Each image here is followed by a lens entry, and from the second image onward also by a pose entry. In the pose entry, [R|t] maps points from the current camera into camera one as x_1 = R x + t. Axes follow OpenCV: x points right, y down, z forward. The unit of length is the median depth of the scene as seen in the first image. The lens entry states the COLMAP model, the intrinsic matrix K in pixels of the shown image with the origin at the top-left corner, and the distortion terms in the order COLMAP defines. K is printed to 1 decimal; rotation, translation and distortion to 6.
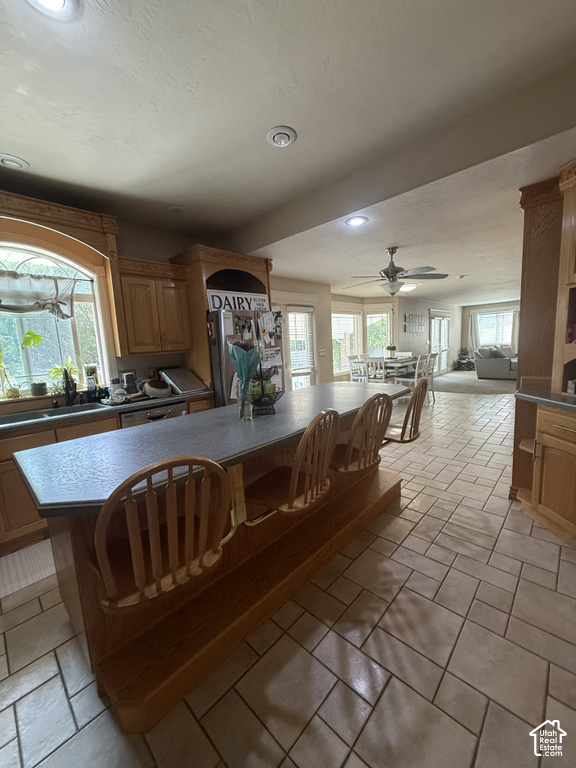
lens RADIAL K [[307.1, 0, 286.1], [0, 307.1, 386.0], [0, 0, 1]] dist [-0.000171, -0.000145]
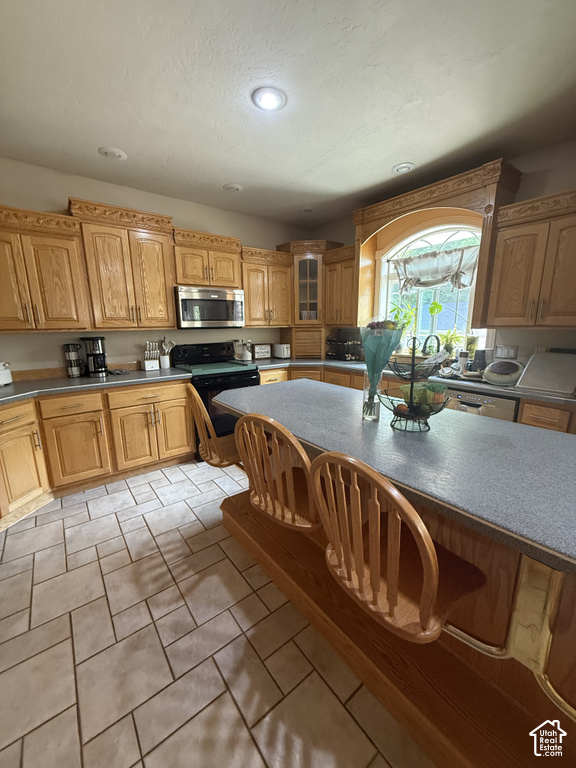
lens RADIAL K [[307.1, 0, 286.9], [0, 307.1, 383.1], [0, 0, 1]] dist [-0.000171, -0.000145]
pose [[-0.154561, 0.240964, -0.958148, 0.833399], [-0.126372, 0.957014, 0.261064, -0.200651], [0.979868, 0.161434, -0.117466, 1.106654]]
